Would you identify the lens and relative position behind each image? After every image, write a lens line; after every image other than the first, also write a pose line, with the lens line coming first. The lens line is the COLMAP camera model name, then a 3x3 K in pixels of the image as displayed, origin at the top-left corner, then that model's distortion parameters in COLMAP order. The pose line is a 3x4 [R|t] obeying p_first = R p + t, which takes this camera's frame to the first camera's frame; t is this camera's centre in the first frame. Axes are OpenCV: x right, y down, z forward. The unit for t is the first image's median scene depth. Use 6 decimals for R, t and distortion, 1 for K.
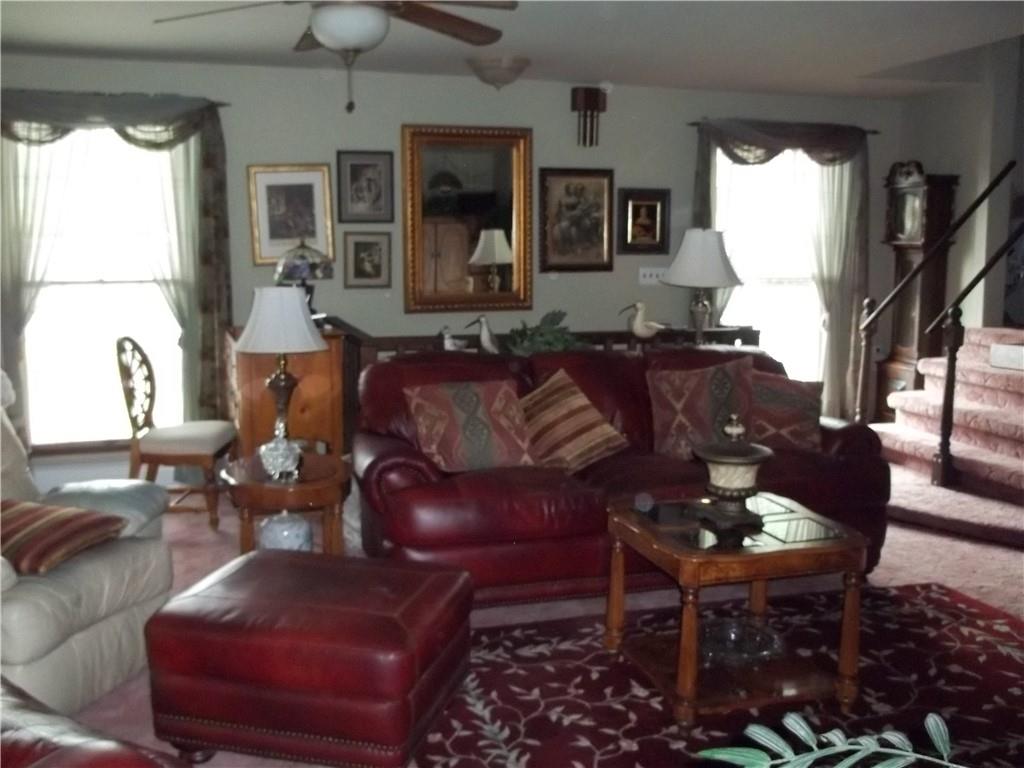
lens RADIAL K [[999.1, 0, 520.3], [0, 999.1, 388.5], [0, 0, 1]] dist [-0.033192, 0.000000]
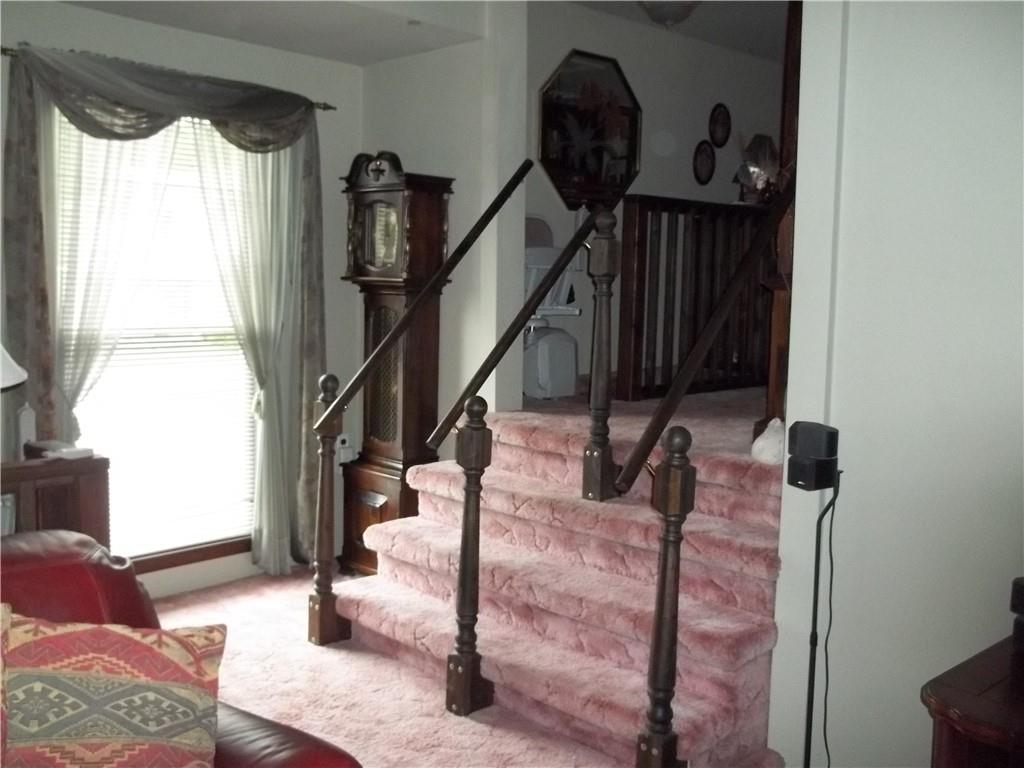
lens RADIAL K [[999.1, 0, 517.3], [0, 999.1, 380.1], [0, 0, 1]] dist [-0.033192, 0.000000]
pose [[0.867457, -0.028115, 0.496717, 0.145943], [0.045798, 0.998675, -0.023454, -0.063218], [-0.495400, 0.043094, 0.867596, 0.405923]]
